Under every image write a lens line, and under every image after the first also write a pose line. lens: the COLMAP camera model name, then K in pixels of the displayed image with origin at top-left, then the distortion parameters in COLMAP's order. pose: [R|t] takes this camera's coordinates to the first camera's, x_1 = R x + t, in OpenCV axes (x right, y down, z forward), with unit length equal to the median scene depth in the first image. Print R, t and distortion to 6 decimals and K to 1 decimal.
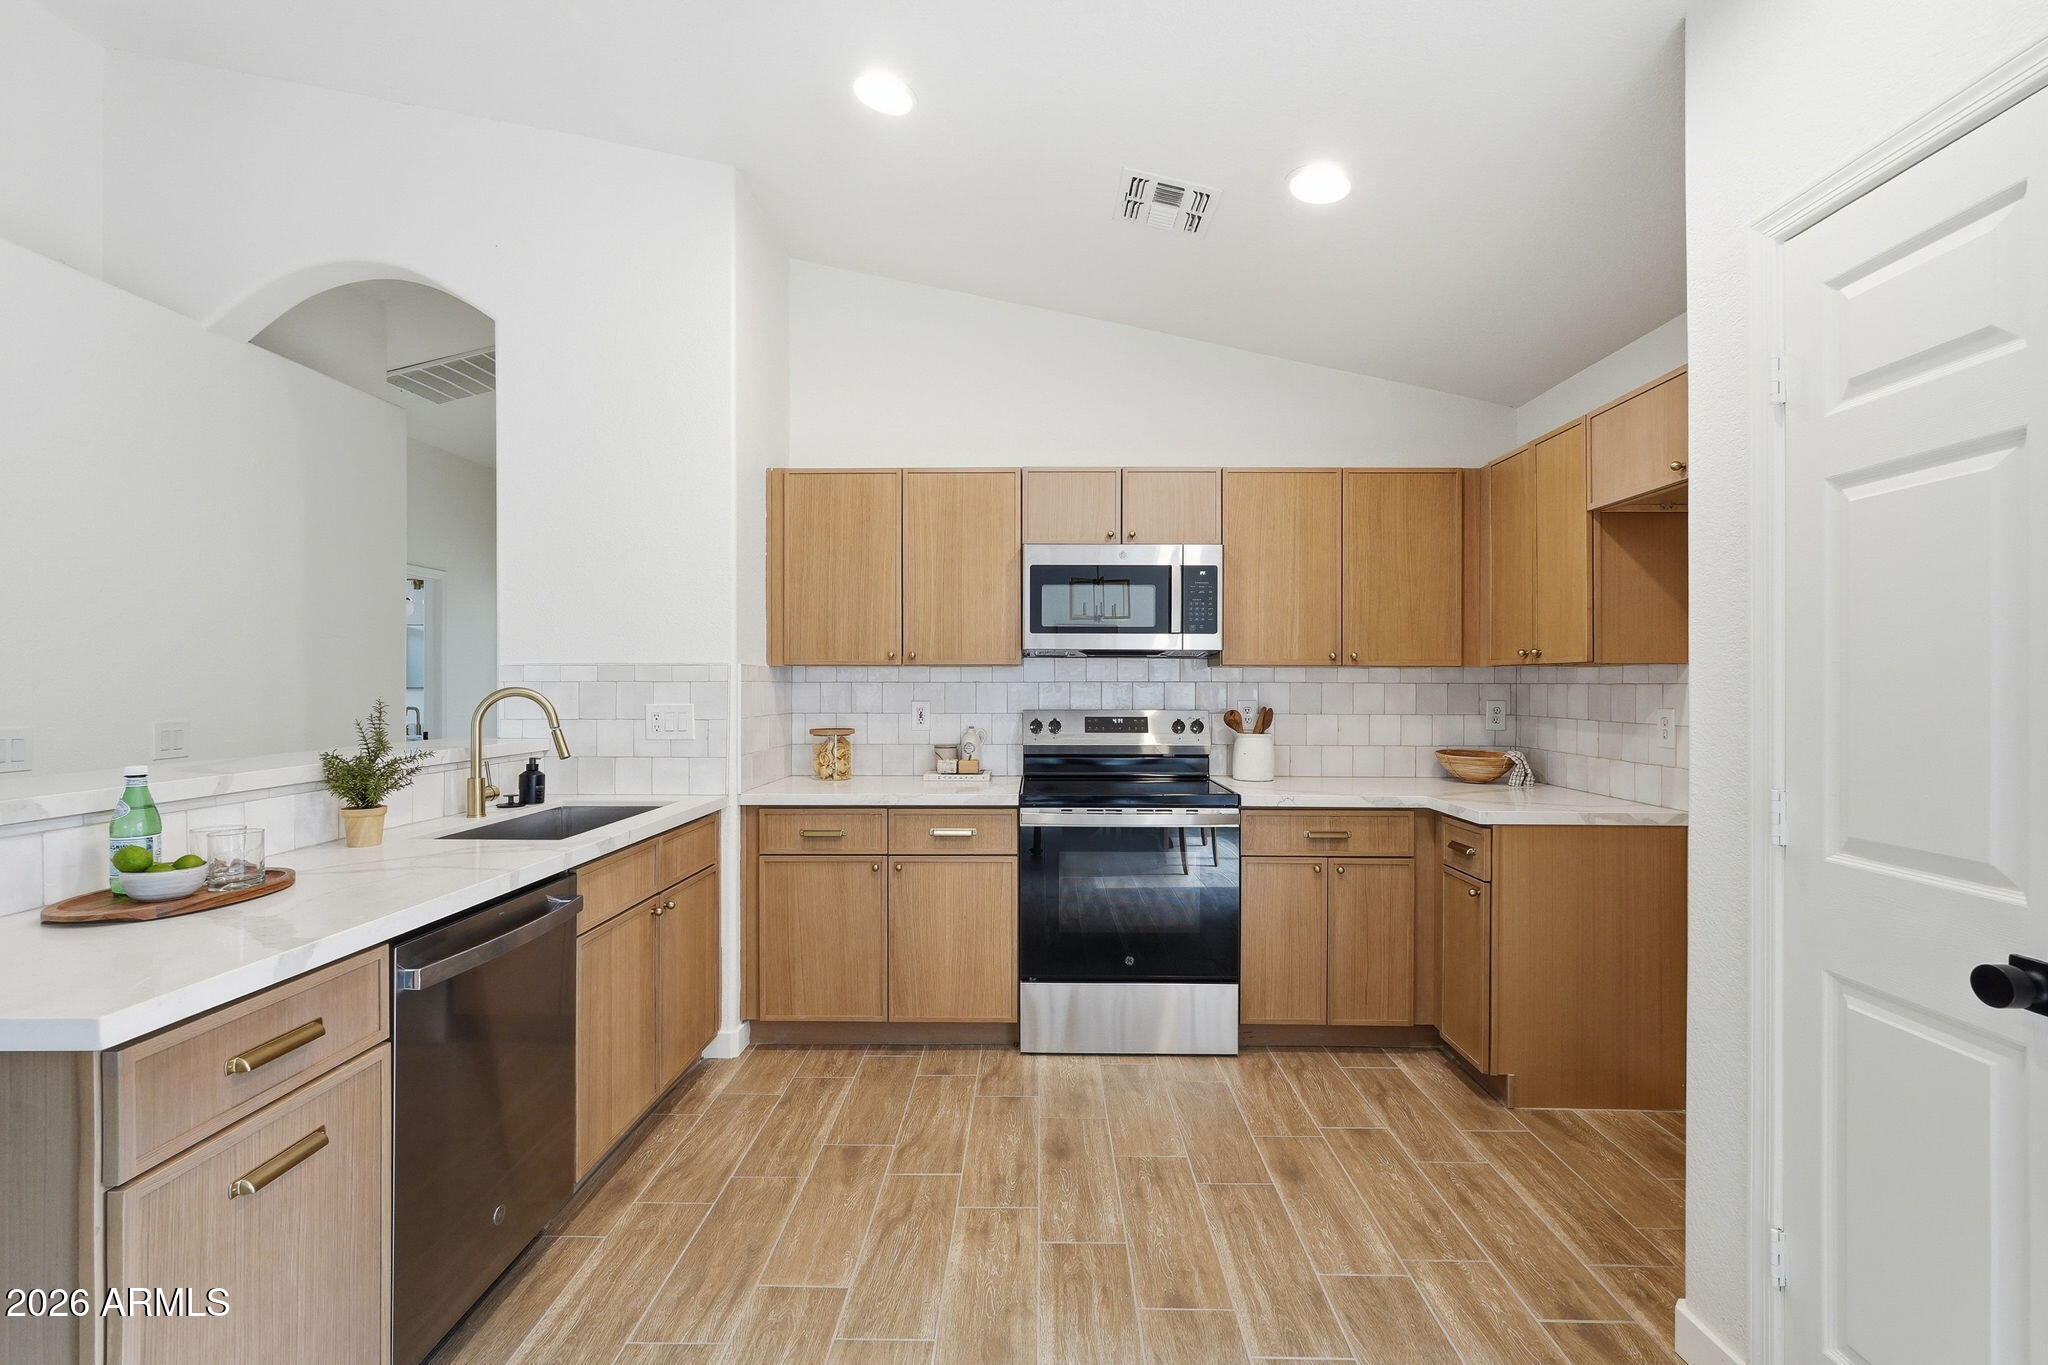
lens RADIAL K [[910.7, 0, 1020.0], [0, 910.7, 678.8], [0, 0, 1]] dist [-0.002547, 0.004169]
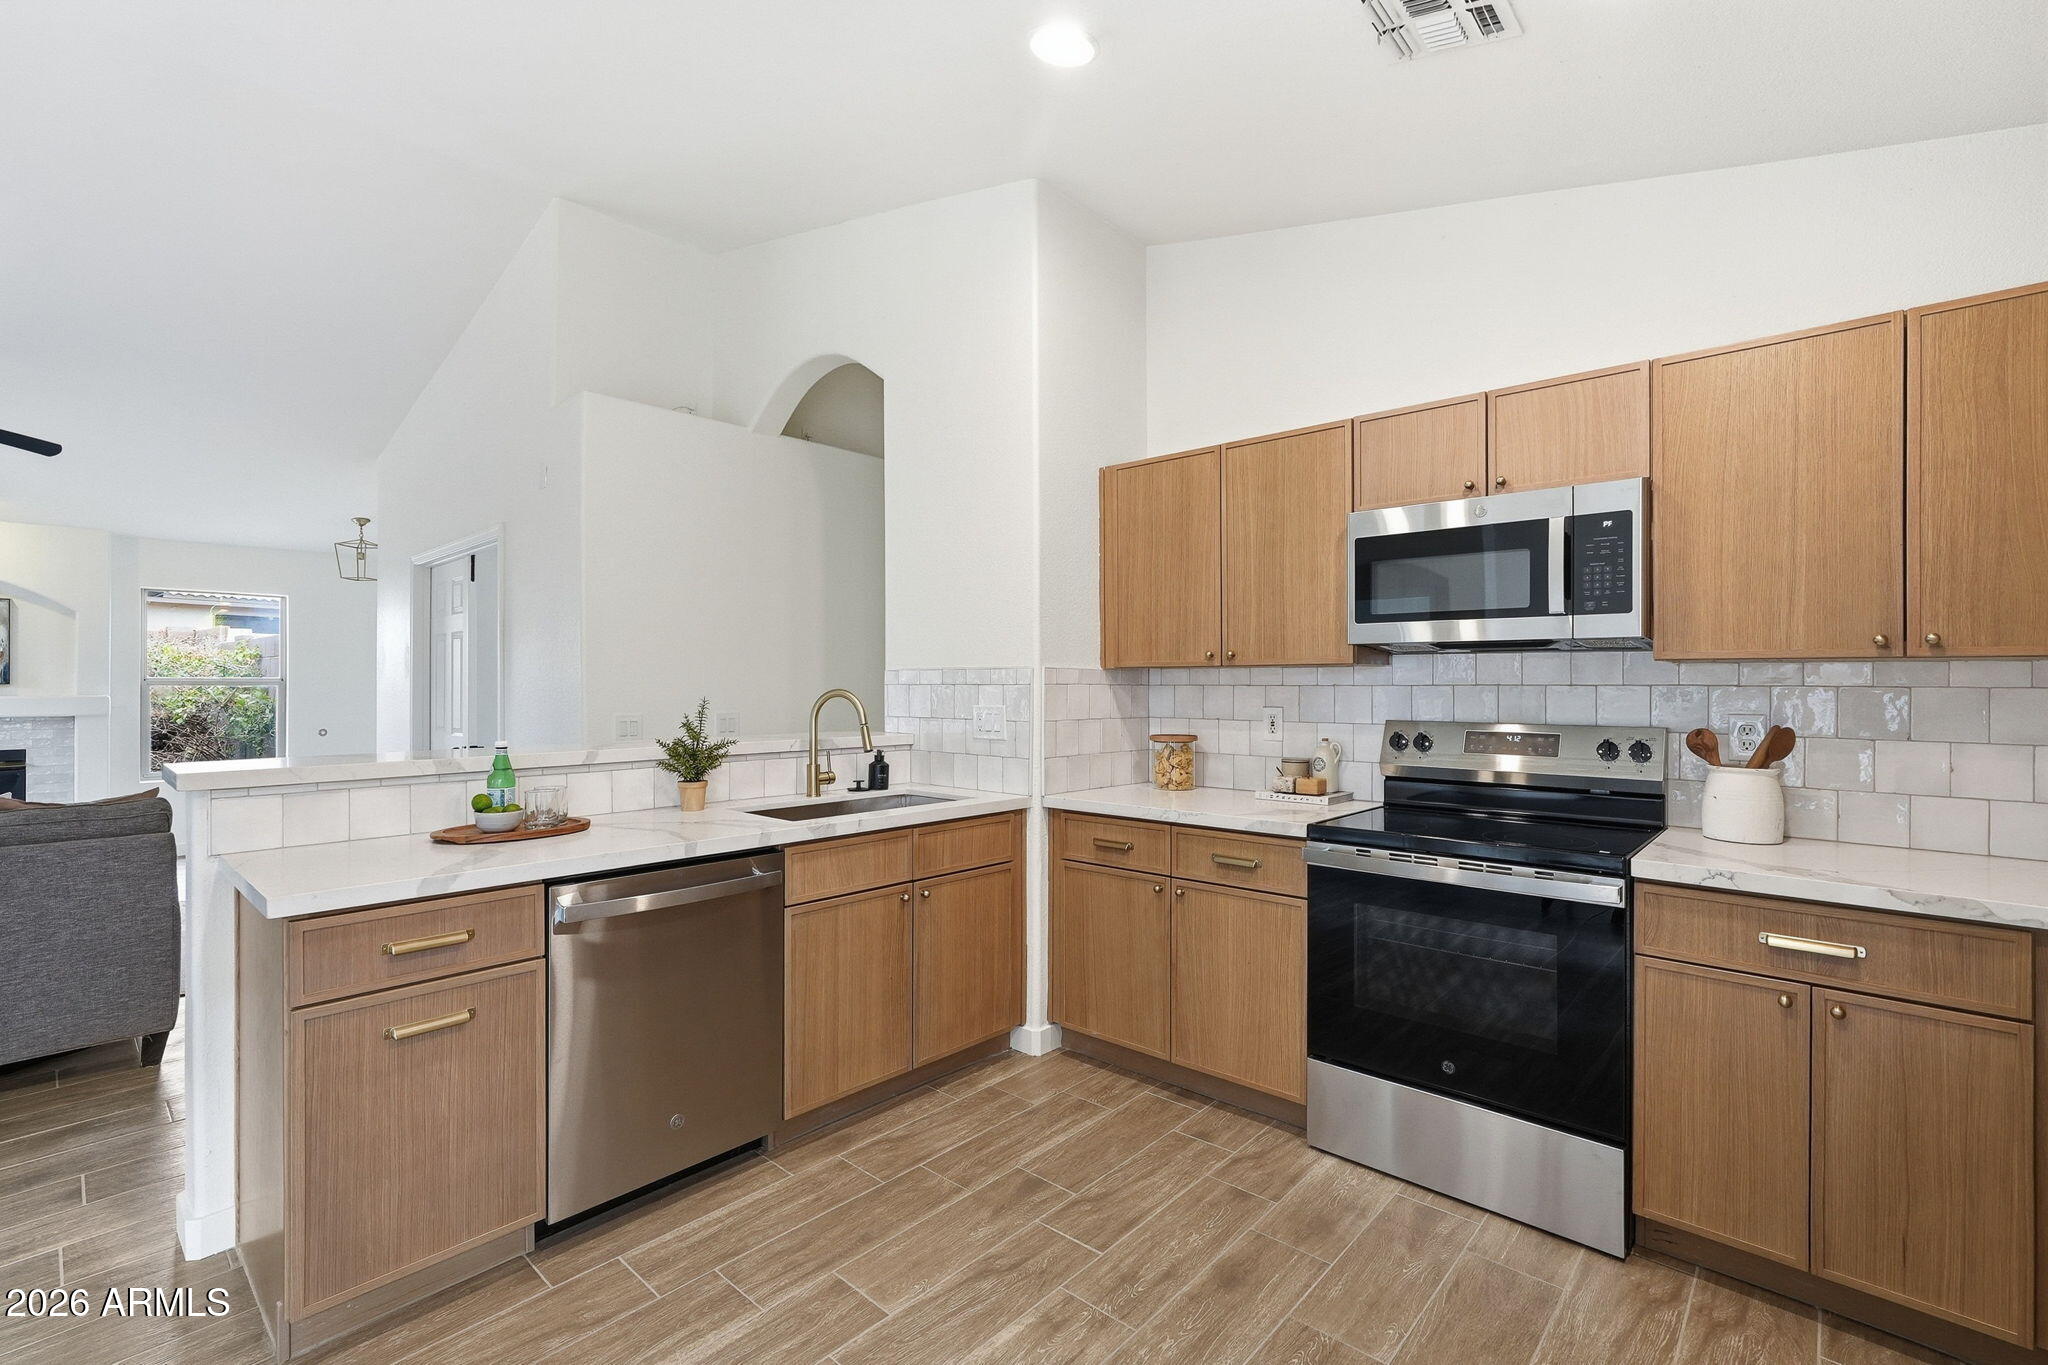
lens RADIAL K [[910.7, 0, 1028.1], [0, 910.7, 680.4], [0, 0, 1]] dist [-0.002547, 0.004169]
pose [[0.754525, -0.002688, -0.656266, 0.342454], [0.001921, 0.999996, -0.001887, 0.000235], [0.656269, 0.000163, 0.754527, 0.227441]]
